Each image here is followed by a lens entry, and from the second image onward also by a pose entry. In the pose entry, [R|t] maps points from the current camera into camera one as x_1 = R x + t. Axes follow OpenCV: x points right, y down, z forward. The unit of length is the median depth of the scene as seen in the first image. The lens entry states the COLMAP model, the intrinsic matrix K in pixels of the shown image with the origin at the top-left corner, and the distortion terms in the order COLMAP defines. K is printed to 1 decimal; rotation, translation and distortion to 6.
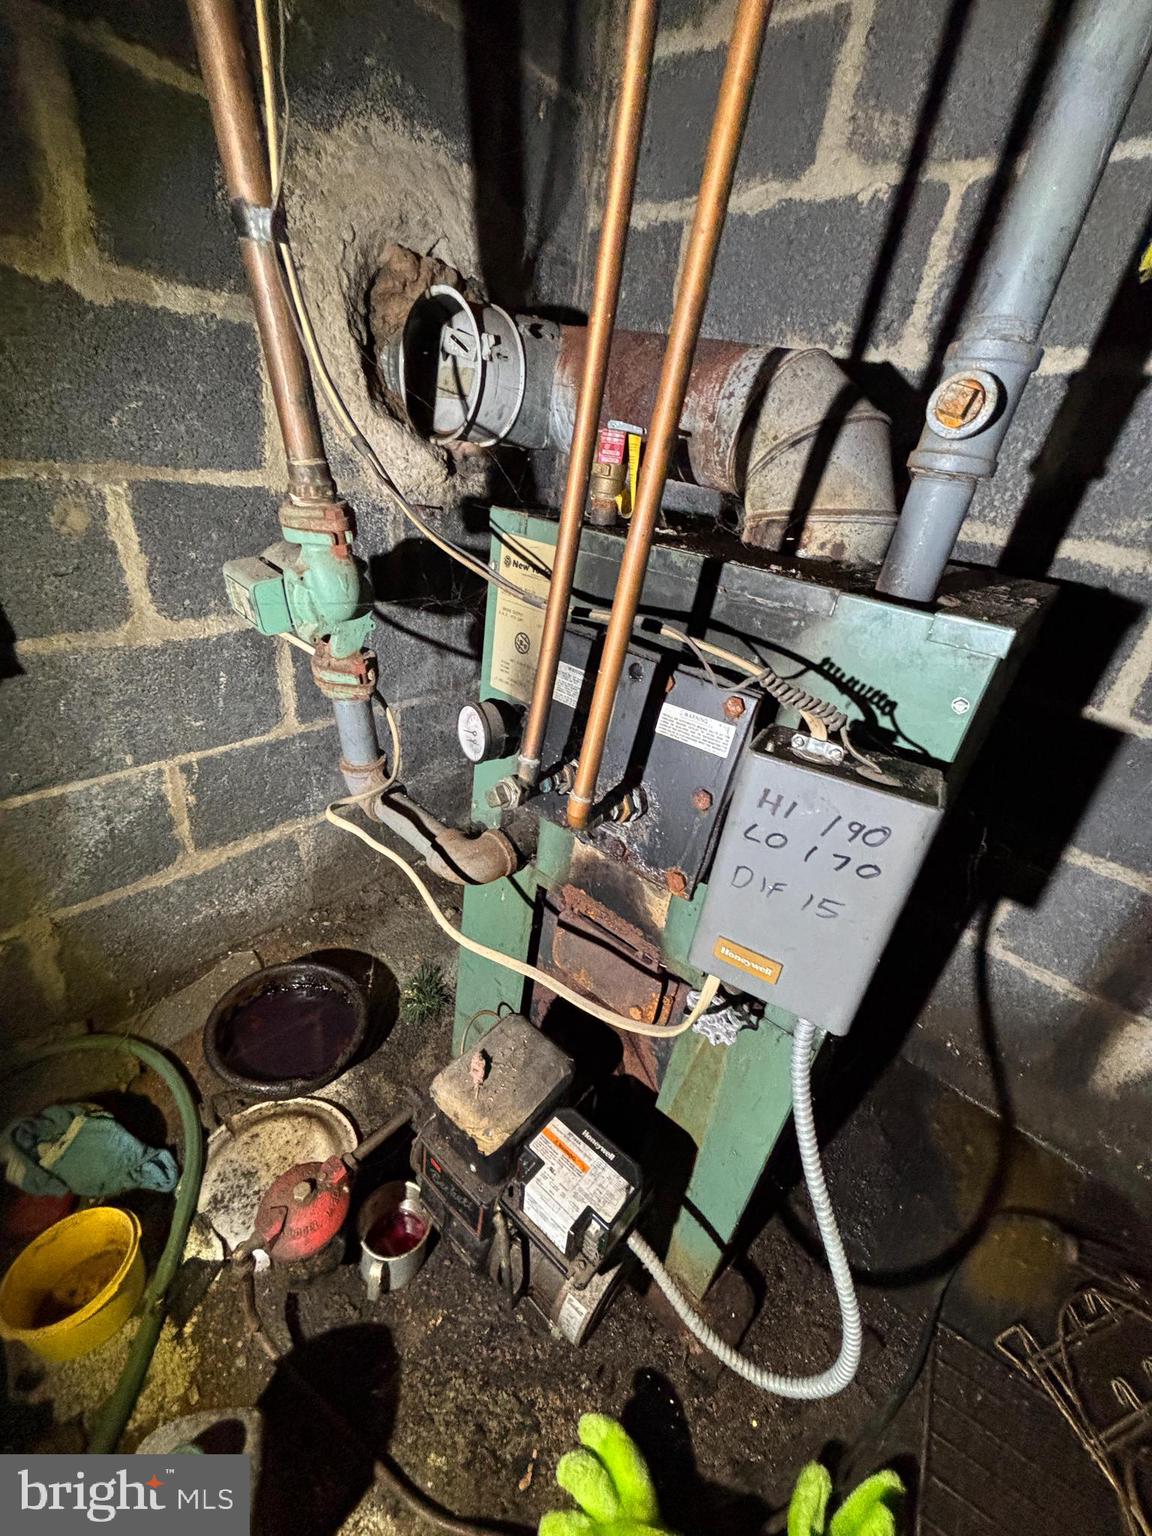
lens RADIAL K [[612.5, 0, 573.9], [0, 612.5, 769.9], [0, 0, 1]] dist [0.002869, -0.001169]
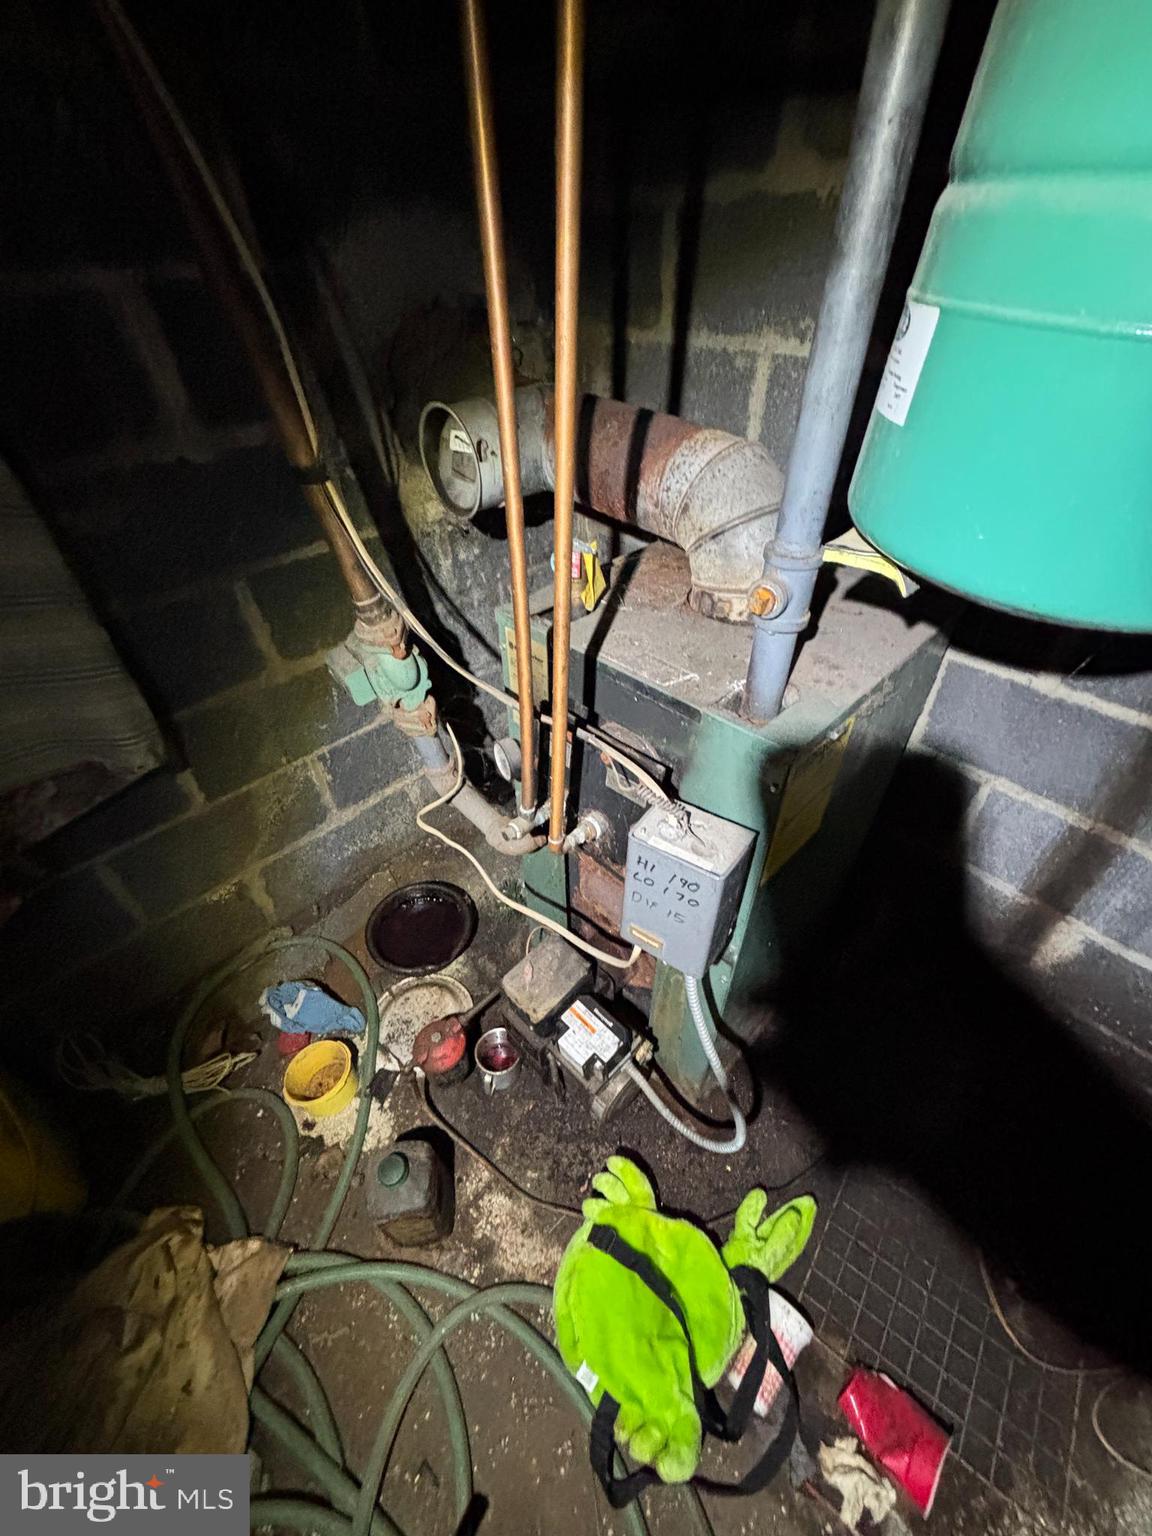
lens RADIAL K [[612.5, 0, 580.3], [0, 612.5, 769.4], [0, 0, 1]] dist [0.002869, -0.001169]
pose [[0.984520, -0.054535, -0.166570, 0.221717], [0.090953, 0.971350, 0.219560, -0.298344], [0.149824, -0.231311, 0.961274, -0.319154]]
